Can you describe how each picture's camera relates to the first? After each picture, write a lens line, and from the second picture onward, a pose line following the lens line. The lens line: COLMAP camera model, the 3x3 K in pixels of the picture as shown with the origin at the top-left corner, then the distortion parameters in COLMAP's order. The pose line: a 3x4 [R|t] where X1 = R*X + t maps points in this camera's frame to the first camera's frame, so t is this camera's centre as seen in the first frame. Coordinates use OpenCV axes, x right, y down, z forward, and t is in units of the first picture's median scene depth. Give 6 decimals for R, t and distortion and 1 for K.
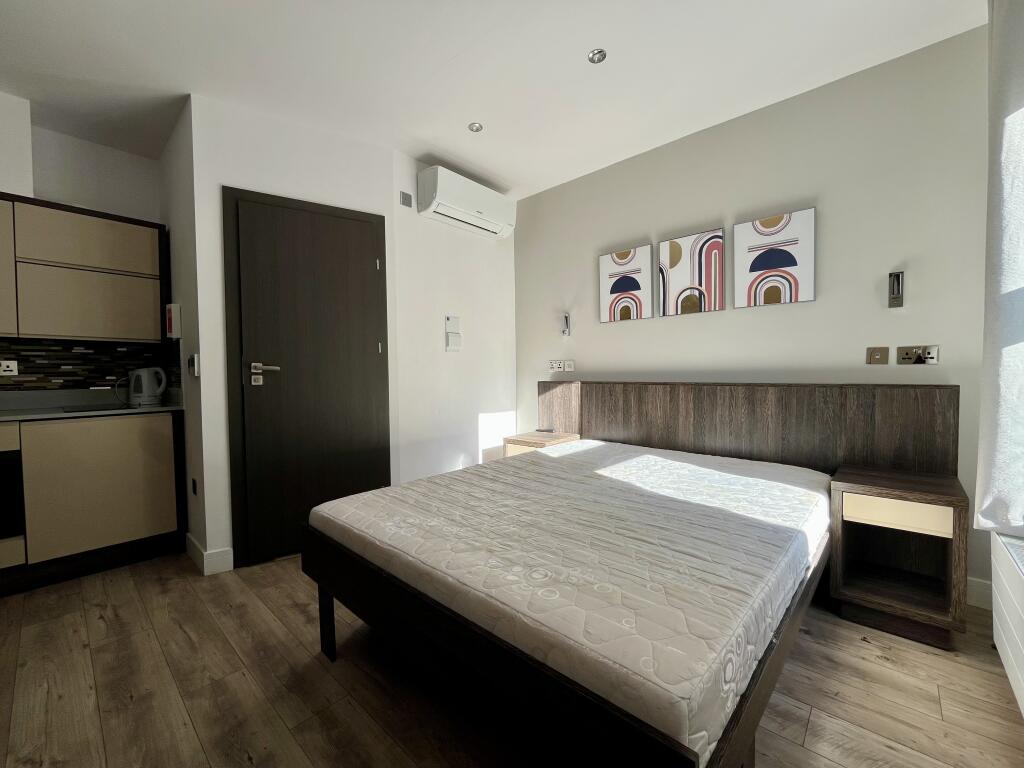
lens RADIAL K [[419.2, 0, 510.1], [0, 419.2, 385.6], [0, 0, 1]] dist [-0.002345, -0.000624]
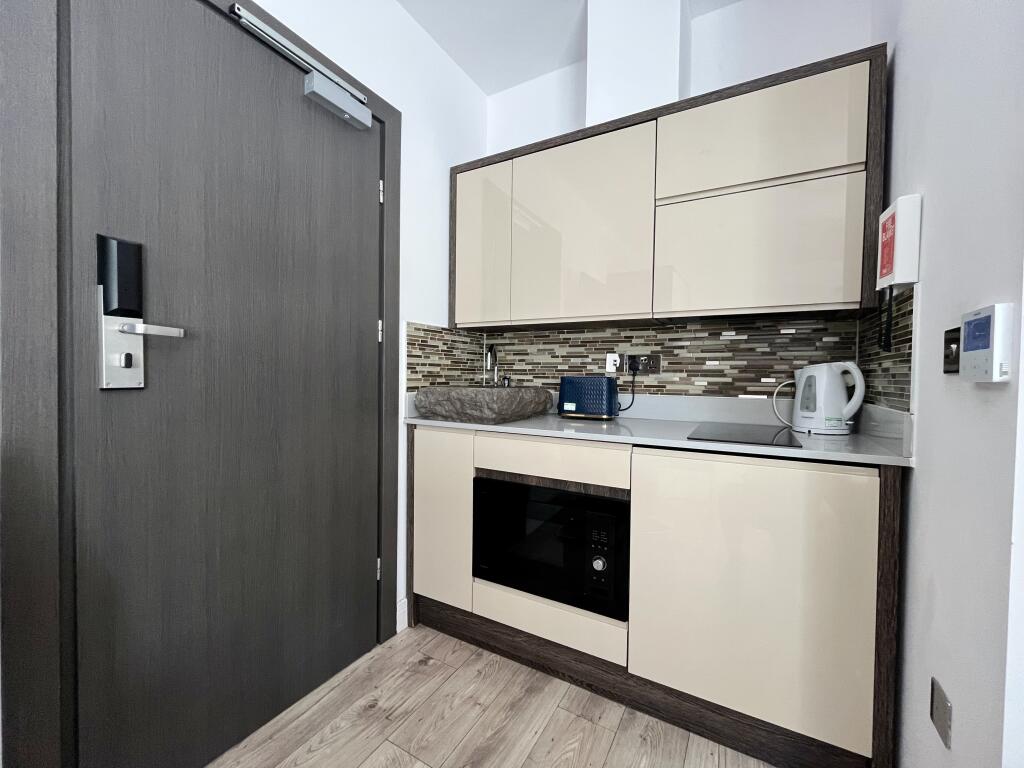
lens RADIAL K [[419.2, 0, 510.1], [0, 419.2, 385.6], [0, 0, 1]] dist [-0.002345, -0.000624]
pose [[0.213613, 0.037723, -0.976190, -0.476182], [-0.044378, 0.998597, 0.028878, -0.012655], [0.975910, 0.037153, 0.214988, 0.542050]]
